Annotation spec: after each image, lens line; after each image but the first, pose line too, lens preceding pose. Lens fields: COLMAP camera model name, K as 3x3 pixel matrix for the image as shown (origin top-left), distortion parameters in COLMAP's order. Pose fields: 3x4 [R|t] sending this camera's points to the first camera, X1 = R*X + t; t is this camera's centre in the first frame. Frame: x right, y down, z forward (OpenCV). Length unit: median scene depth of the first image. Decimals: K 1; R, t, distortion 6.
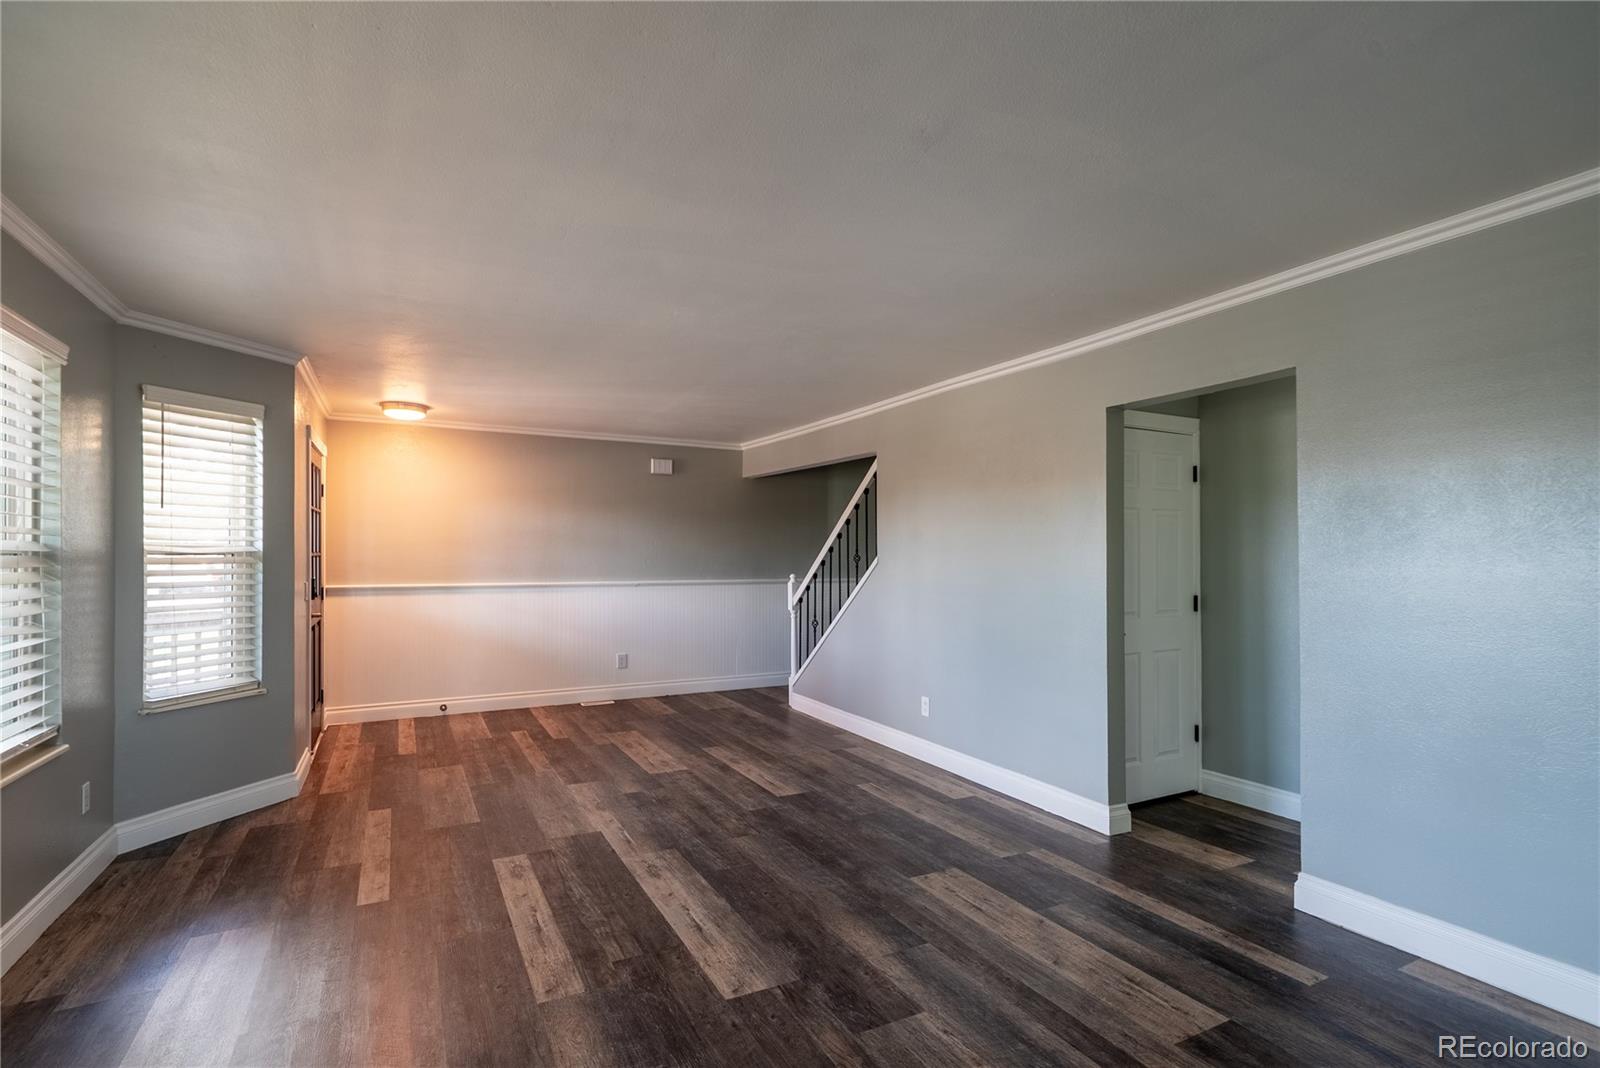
lens RADIAL K [[768.8, 0, 806.9], [0, 768.8, 542.0], [0, 0, 1]] dist [-0.000237, 0.001411]
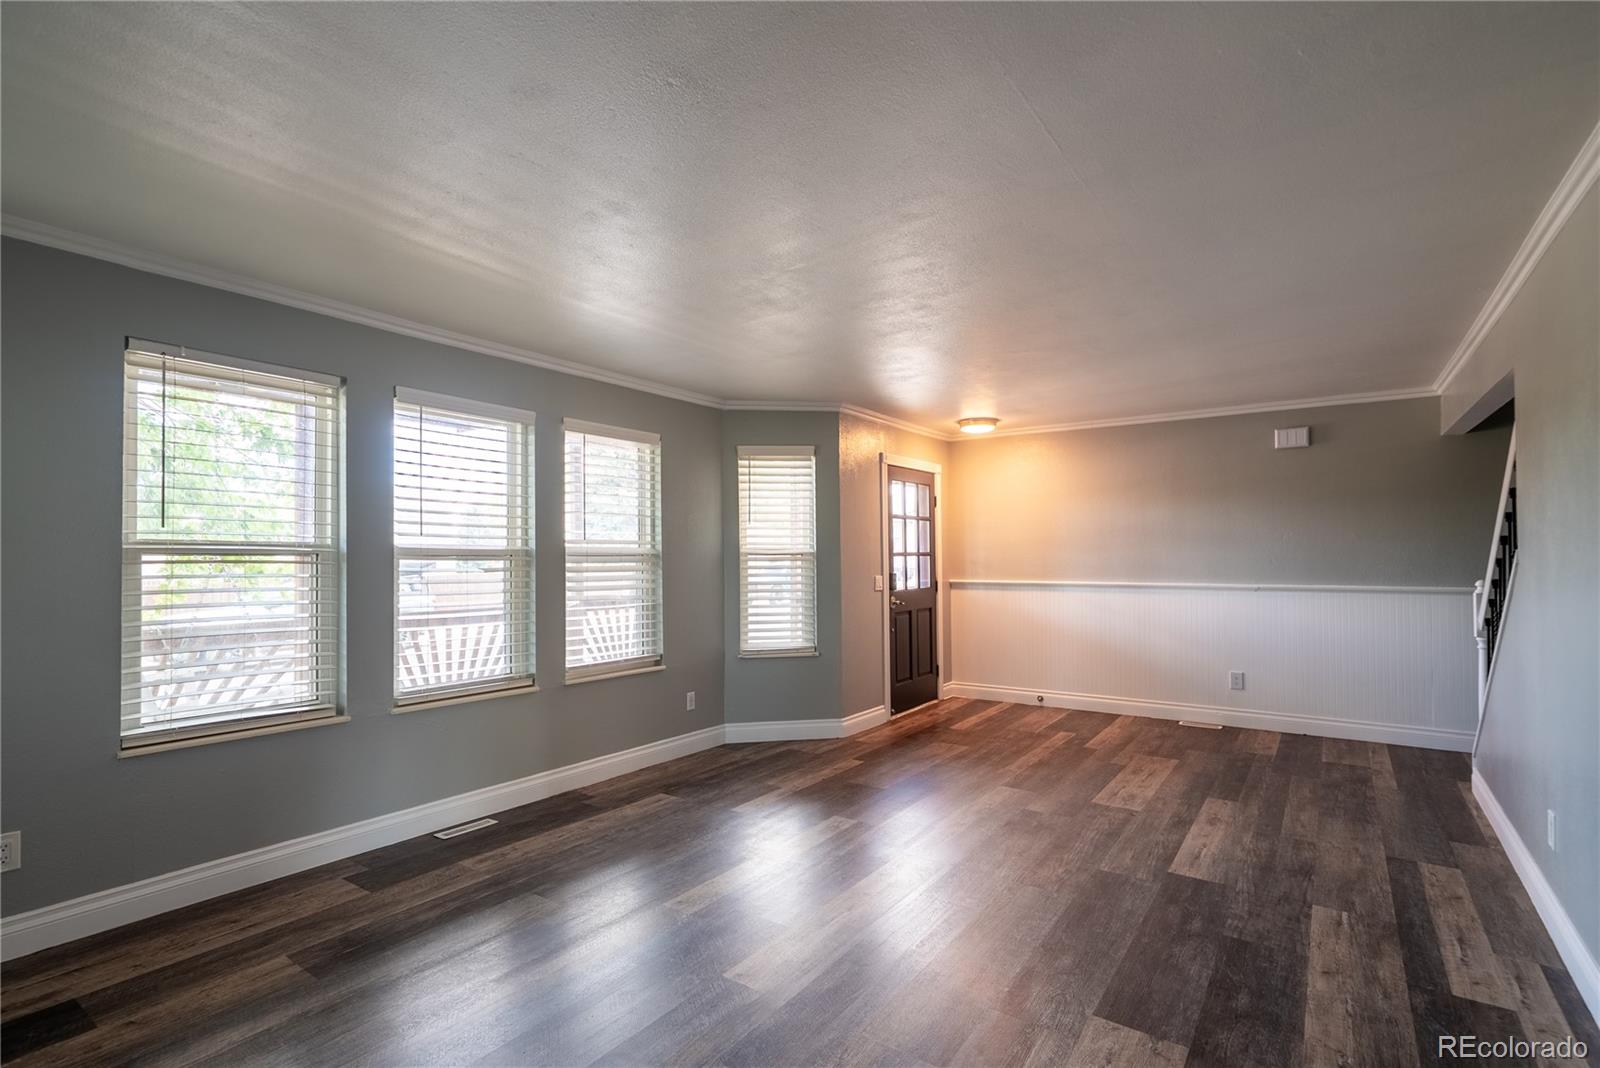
lens RADIAL K [[768.8, 0, 788.9], [0, 768.8, 544.0], [0, 0, 1]] dist [-0.000237, 0.001411]
pose [[0.437495, -0.018555, -0.899029, 0.478346], [0.021777, 0.999712, -0.010036, 0.009826], [0.898957, -0.015187, 0.437774, 0.338636]]
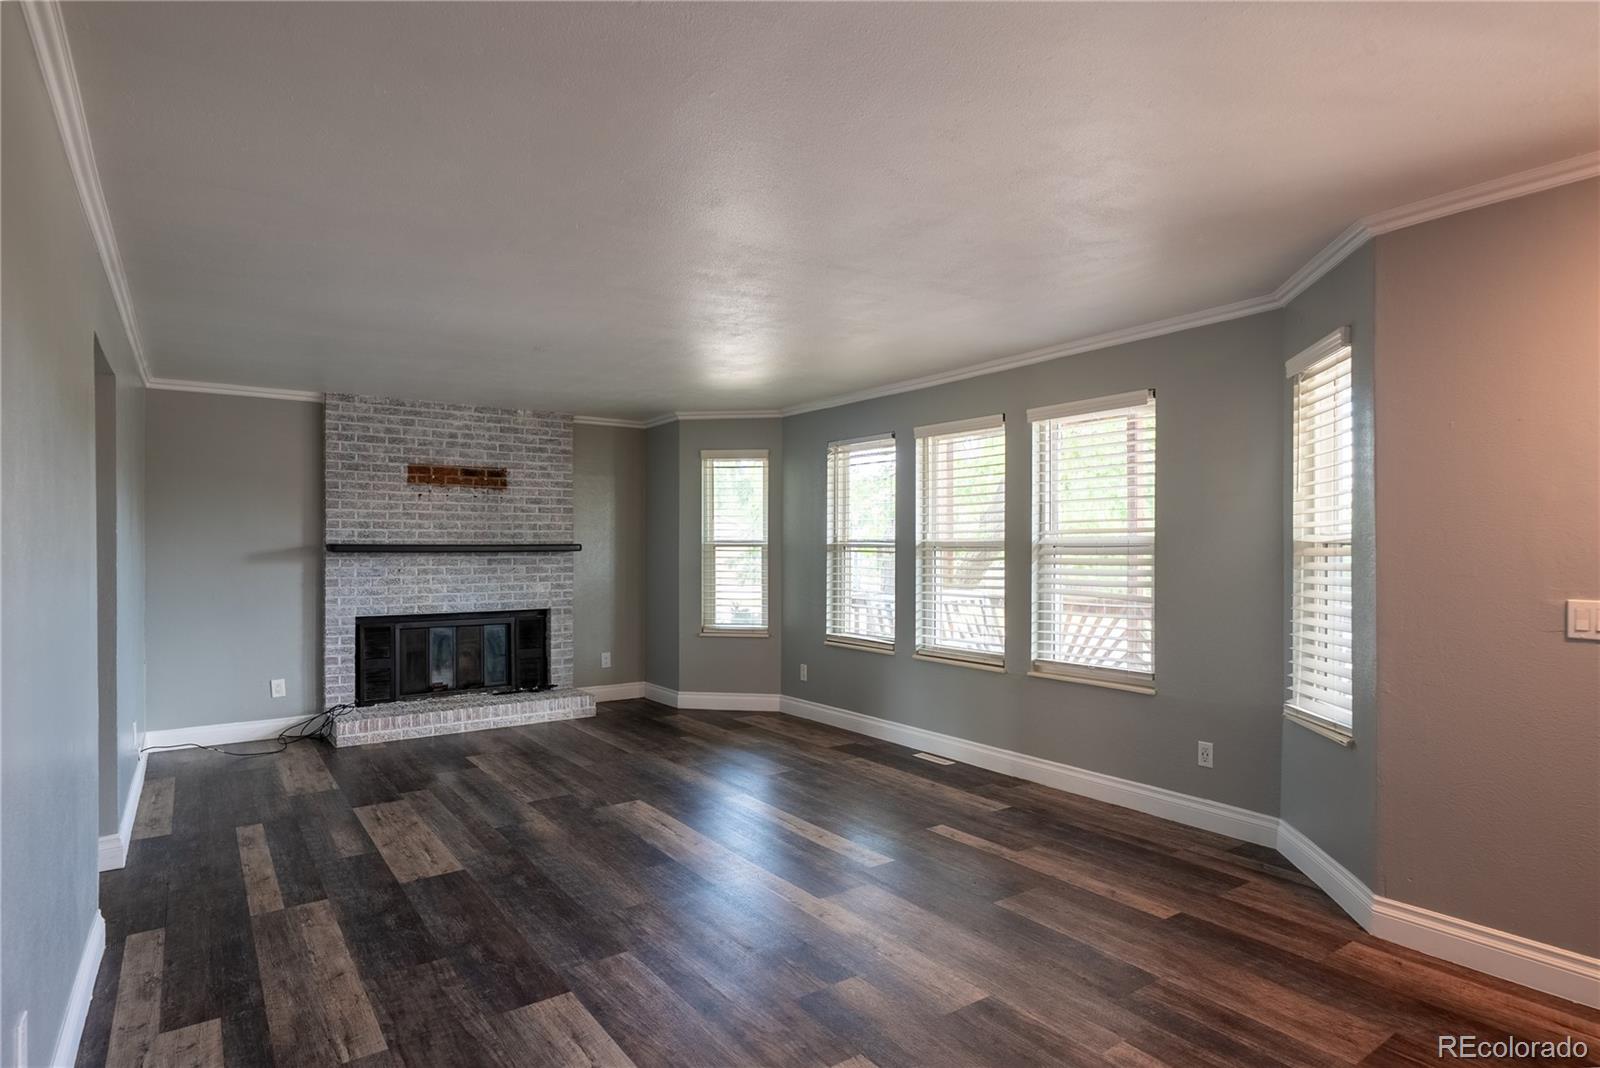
lens RADIAL K [[845.2, 0, 788.7], [0, 845.2, 539.8], [0, 0, 1]] dist [0.004210, 0.001731]
pose [[-0.993443, 0.000703, -0.114324, -0.119995], [0.004356, 0.999488, -0.031704, 0.033639], [0.114243, -0.031994, -0.992938, 1.601694]]
